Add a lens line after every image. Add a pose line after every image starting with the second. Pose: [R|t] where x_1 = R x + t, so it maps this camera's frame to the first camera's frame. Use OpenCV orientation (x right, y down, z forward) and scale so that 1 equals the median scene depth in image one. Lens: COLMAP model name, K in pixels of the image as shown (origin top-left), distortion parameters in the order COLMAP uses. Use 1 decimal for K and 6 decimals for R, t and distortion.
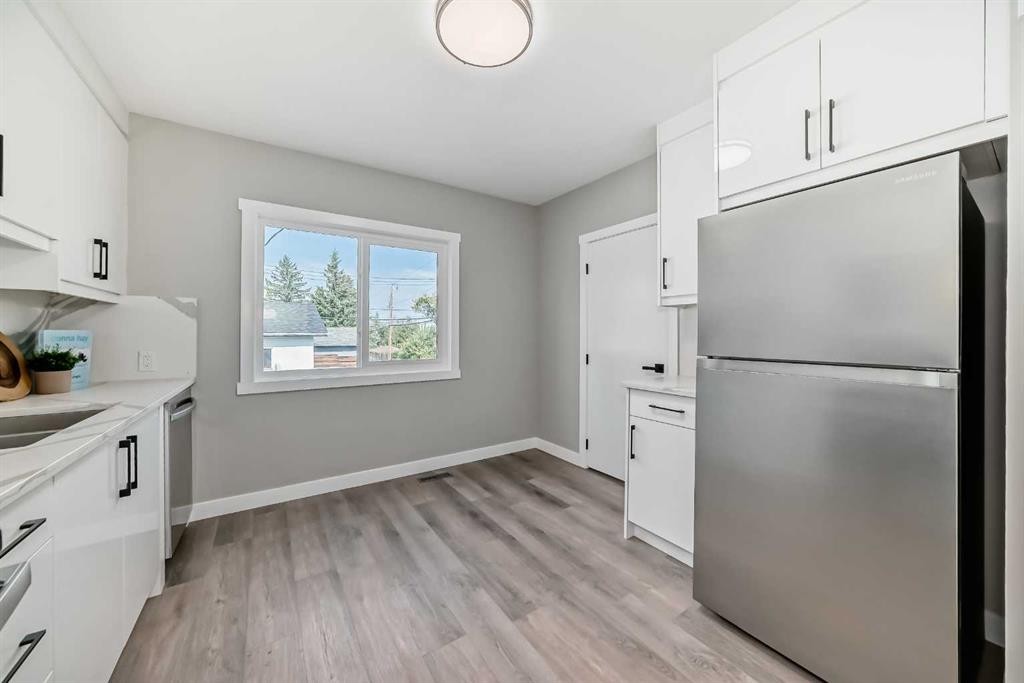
lens RADIAL K [[364.1, 0, 507.0], [0, 364.1, 332.6], [0, 0, 1]] dist [-0.033140, 0.008962]
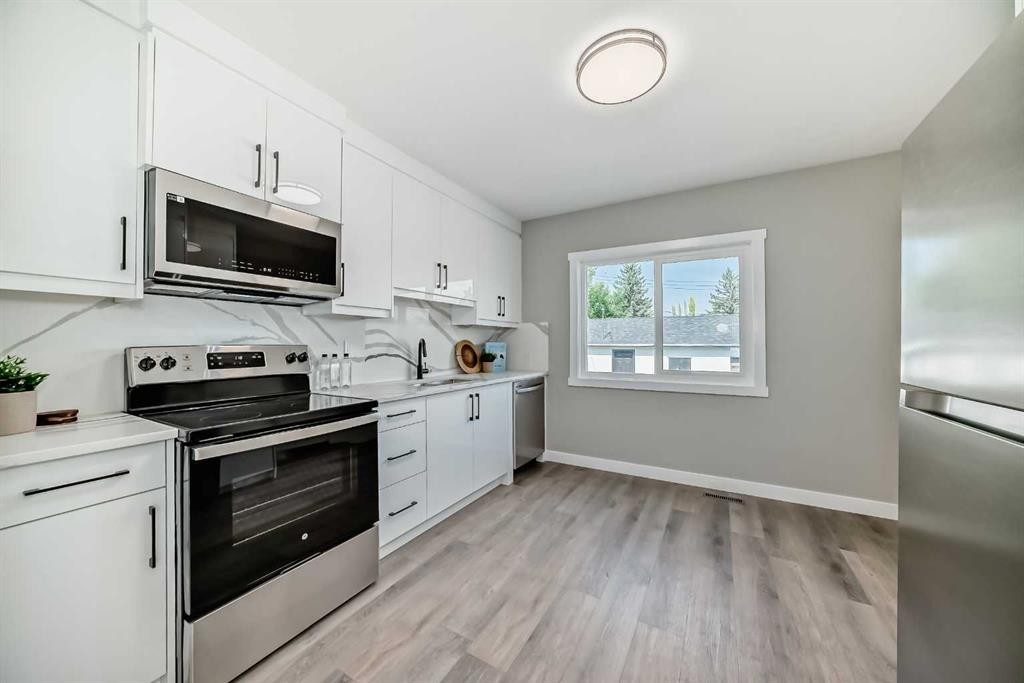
lens RADIAL K [[360.7, 0, 512.0], [0, 360.7, 341.5], [0, 0, 1]] dist [-0.030510, 0.008774]
pose [[0.440411, -0.006256, -0.897775, 0.525432], [0.000796, 0.999978, -0.006577, 0.000391], [0.897796, 0.002182, 0.440406, 0.139110]]
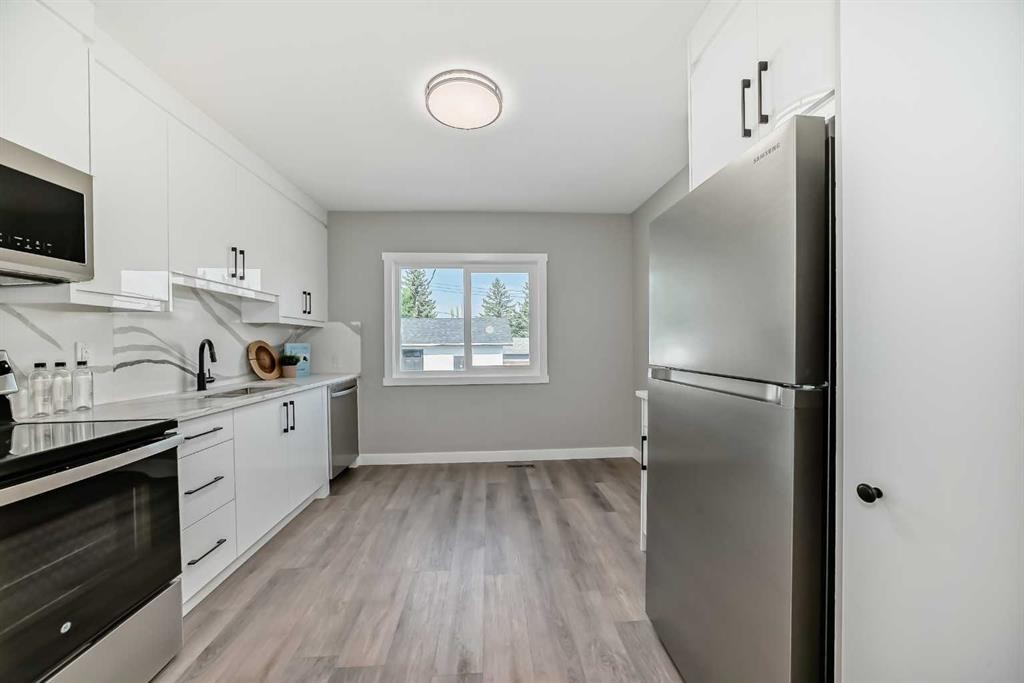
lens RADIAL K [[357.7, 0, 512.5], [0, 357.7, 346.1], [0, 0, 1]] dist [-0.031855, 0.008453]
pose [[0.866447, -0.003088, -0.499260, 0.478985], [0.009250, 0.999909, 0.009868, -0.000750], [0.499184, -0.013168, 0.866396, -0.009027]]
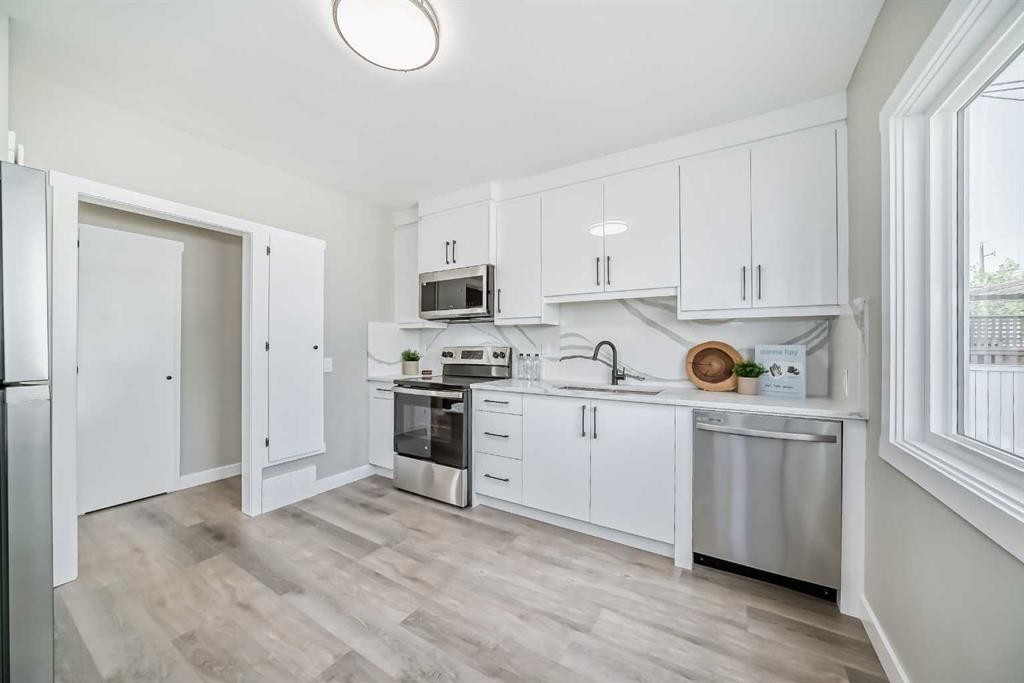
lens RADIAL K [[357.7, 0, 512.5], [0, 357.7, 346.1], [0, 0, 1]] dist [-0.031855, 0.008453]
pose [[-0.906578, -0.005352, -0.422005, 0.016782], [-0.005294, 0.999985, -0.001310, 0.001615], [0.422006, 0.001046, -0.906592, 1.348293]]
